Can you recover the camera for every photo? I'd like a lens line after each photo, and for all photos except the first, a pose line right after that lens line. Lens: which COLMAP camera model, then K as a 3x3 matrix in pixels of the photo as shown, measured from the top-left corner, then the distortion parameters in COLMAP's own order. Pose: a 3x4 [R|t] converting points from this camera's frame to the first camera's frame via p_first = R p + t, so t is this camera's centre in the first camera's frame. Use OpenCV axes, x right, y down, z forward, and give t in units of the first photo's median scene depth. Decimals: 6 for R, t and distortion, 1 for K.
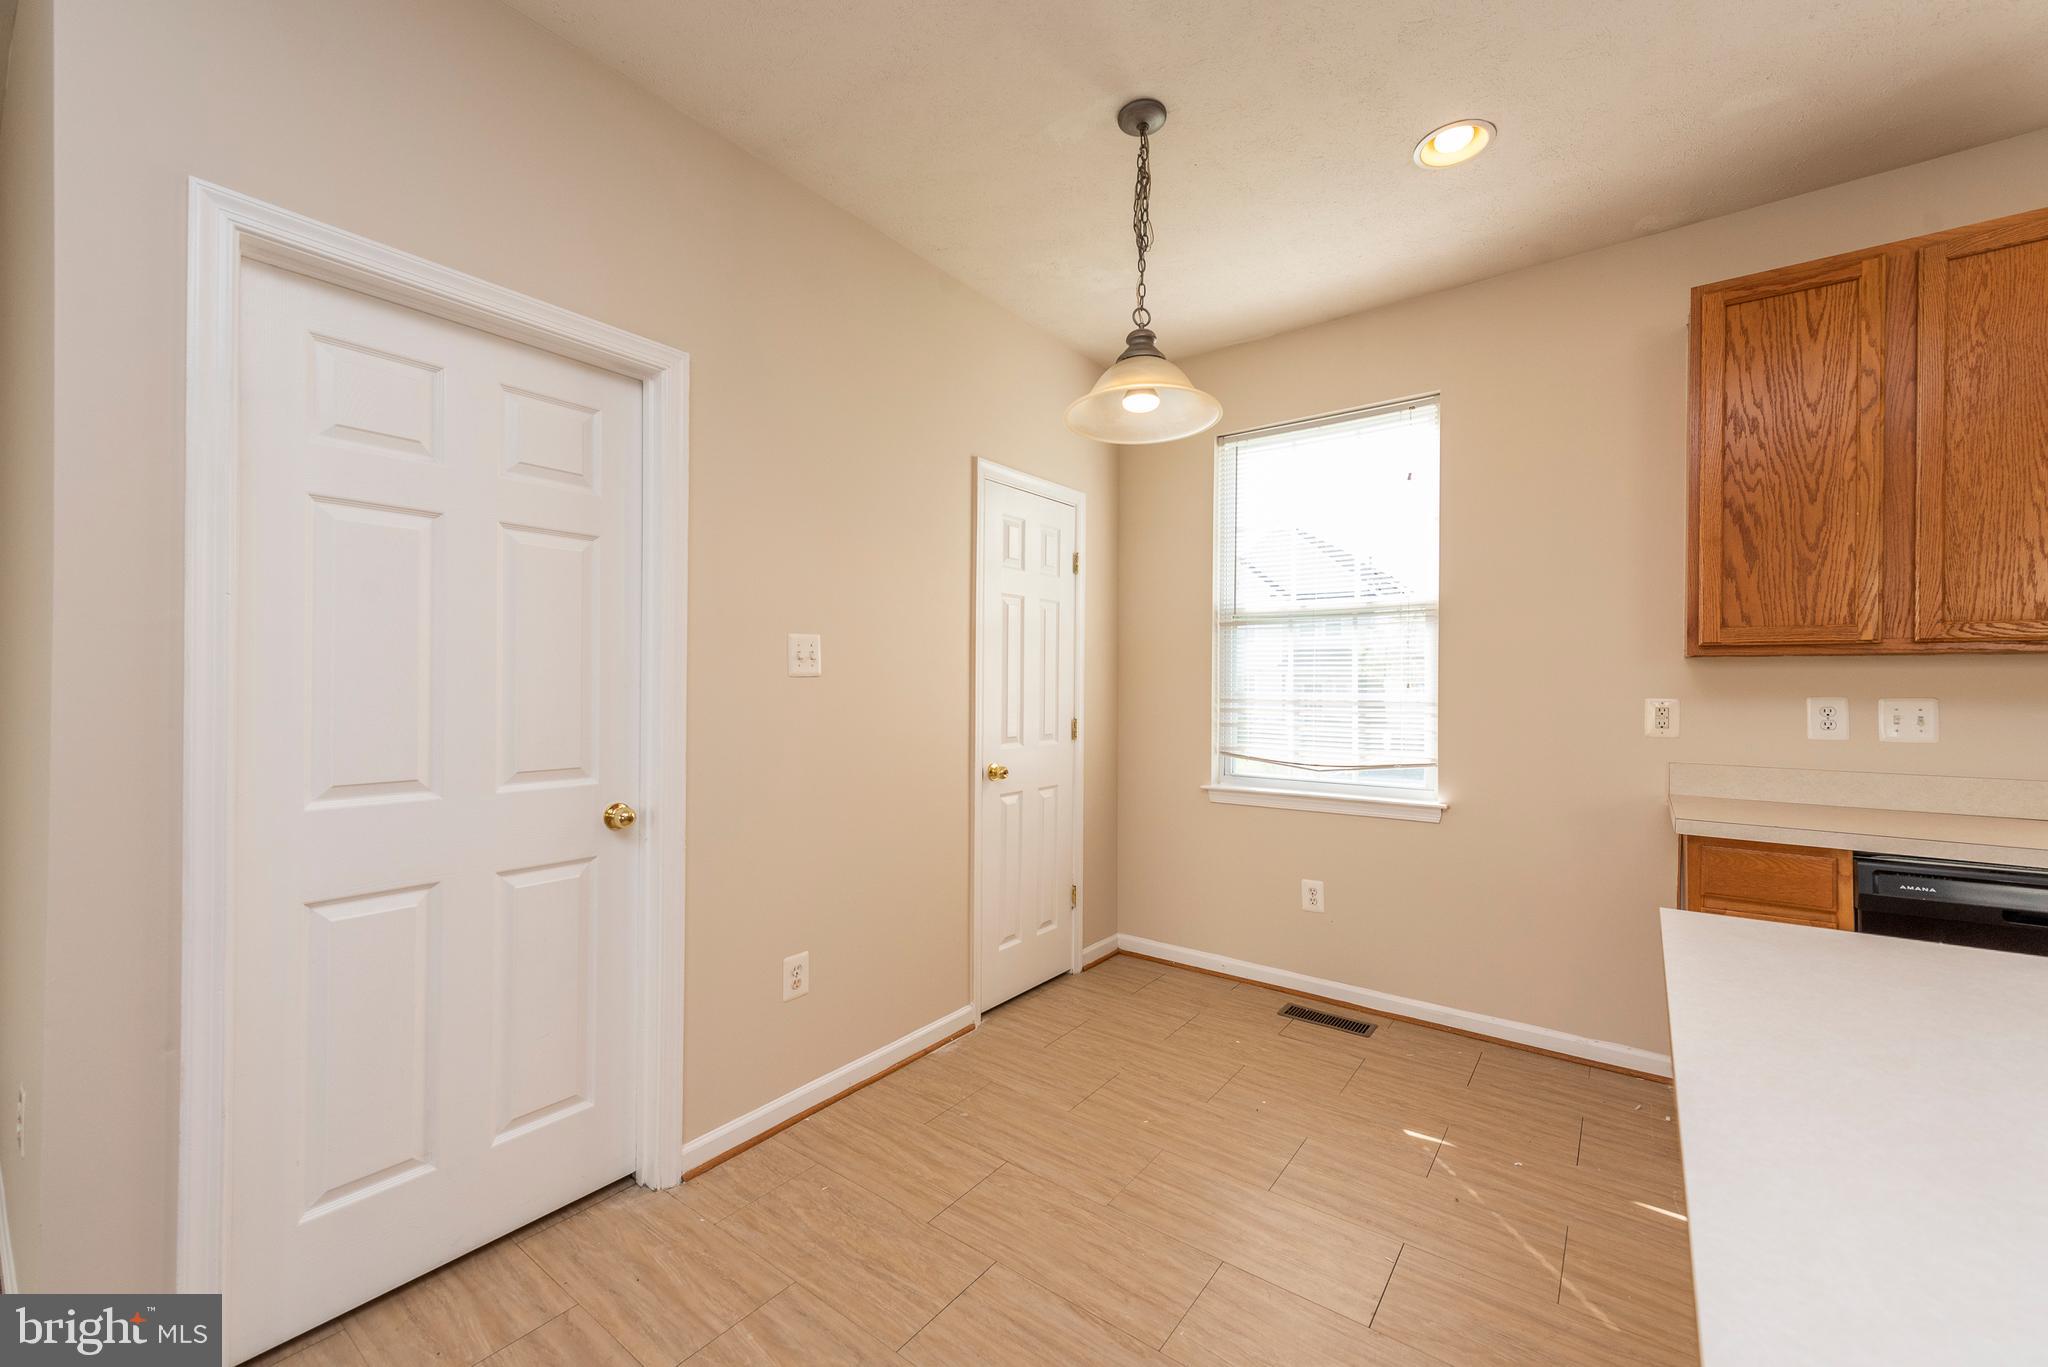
lens RADIAL K [[805.9, 0, 1023.3], [0, 805.9, 682.3], [0, 0, 1]] dist [0.014535, -0.000984]
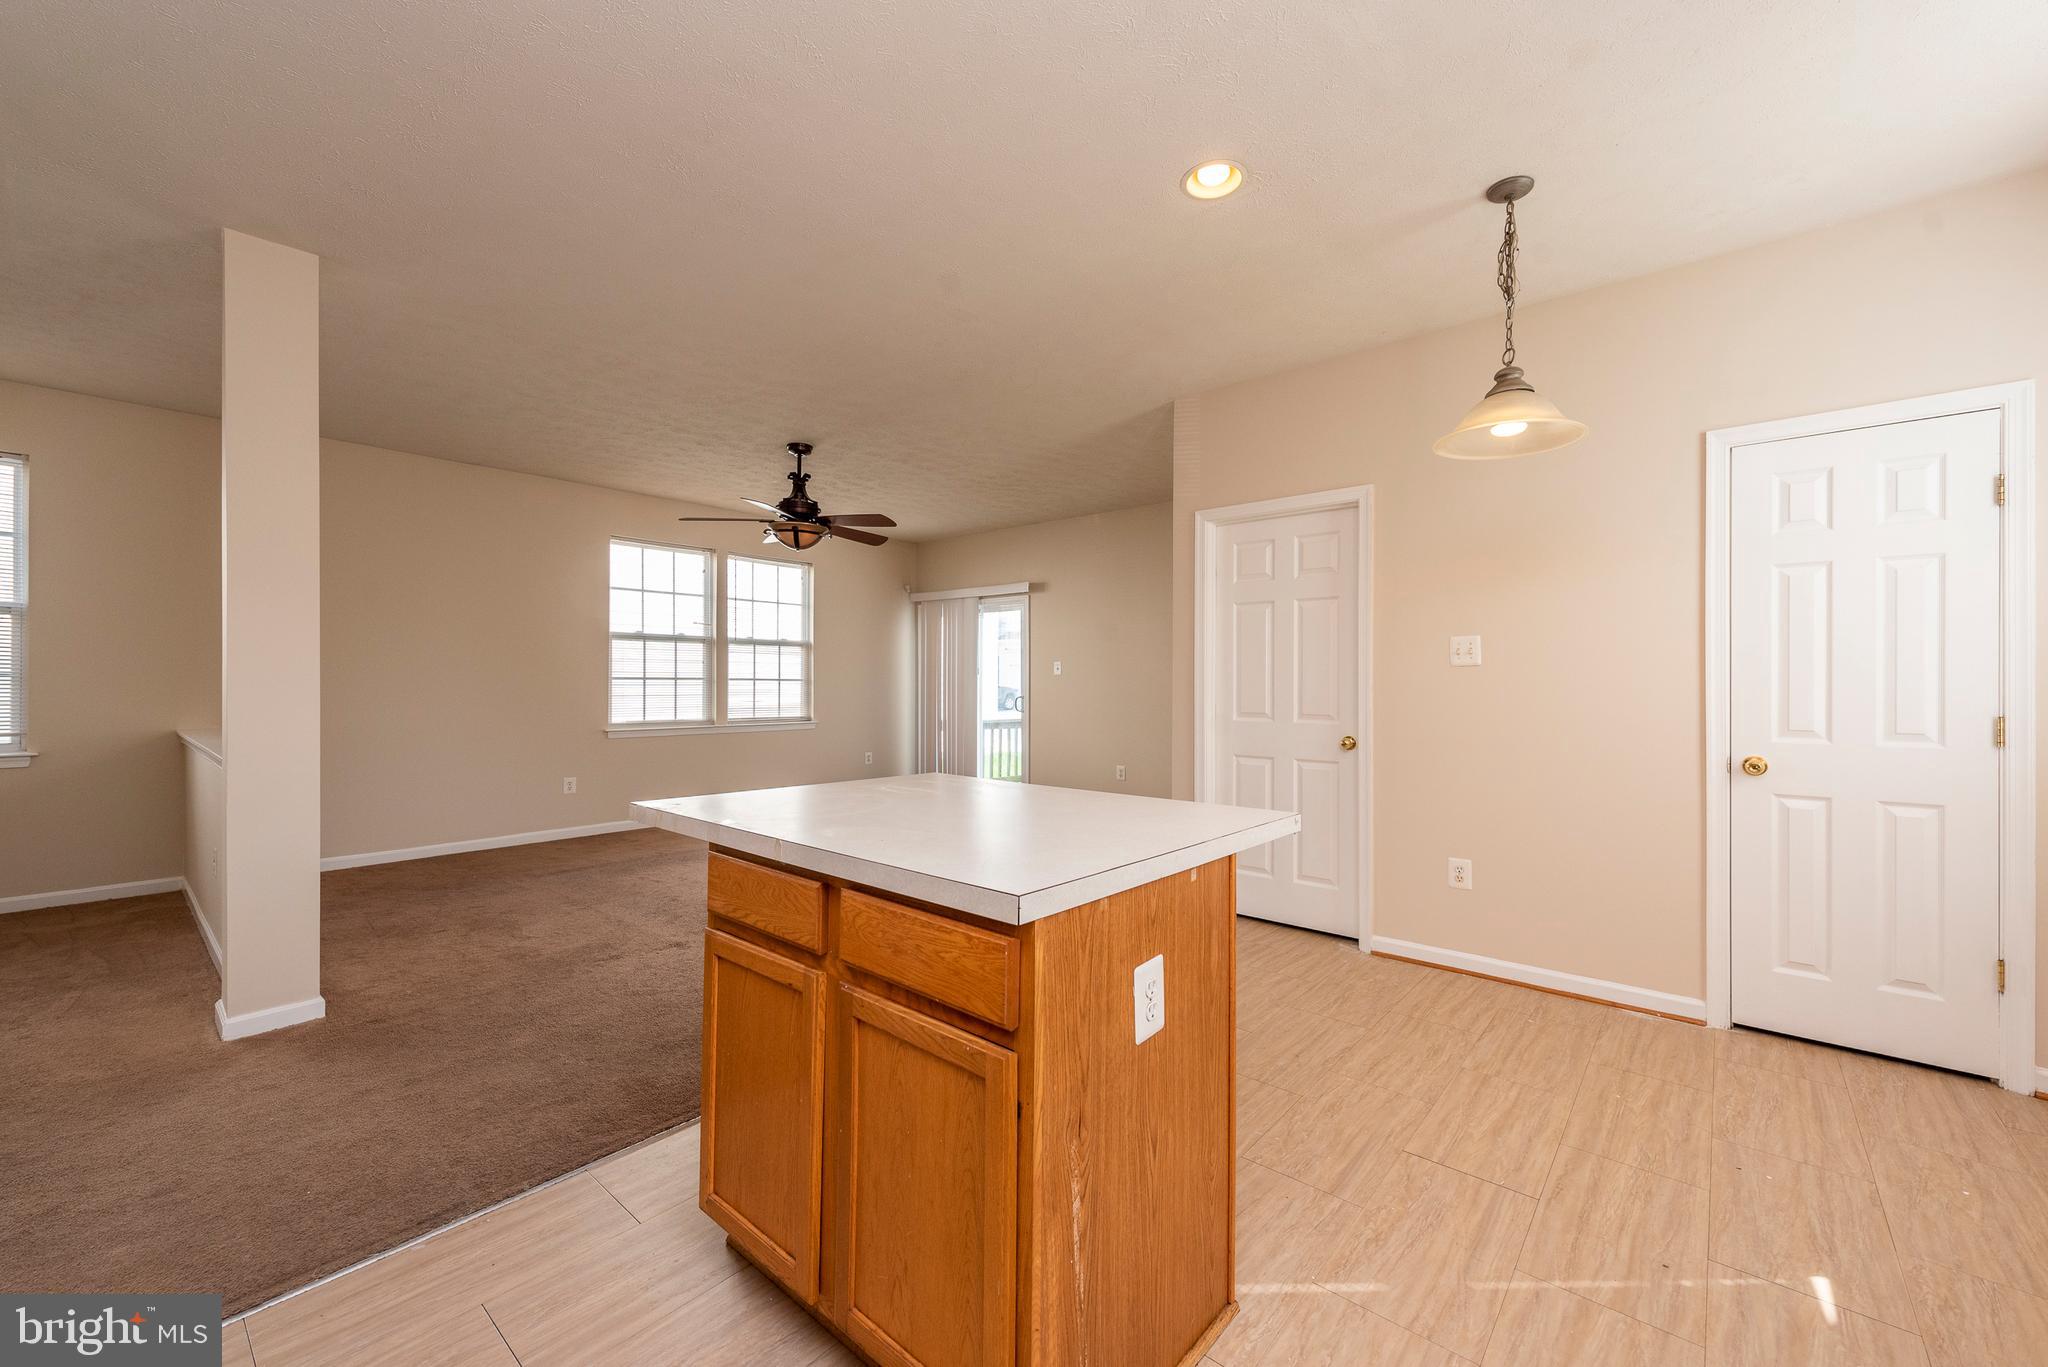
lens RADIAL K [[805.9, 0, 1032.1], [0, 805.9, 677.0], [0, 0, 1]] dist [0.014535, -0.000984]
pose [[-0.065155, -0.011624, -0.997807, 0.927490], [0.002648, 0.999927, -0.011822, 0.020459], [0.997872, -0.003413, -0.065120, 0.253543]]
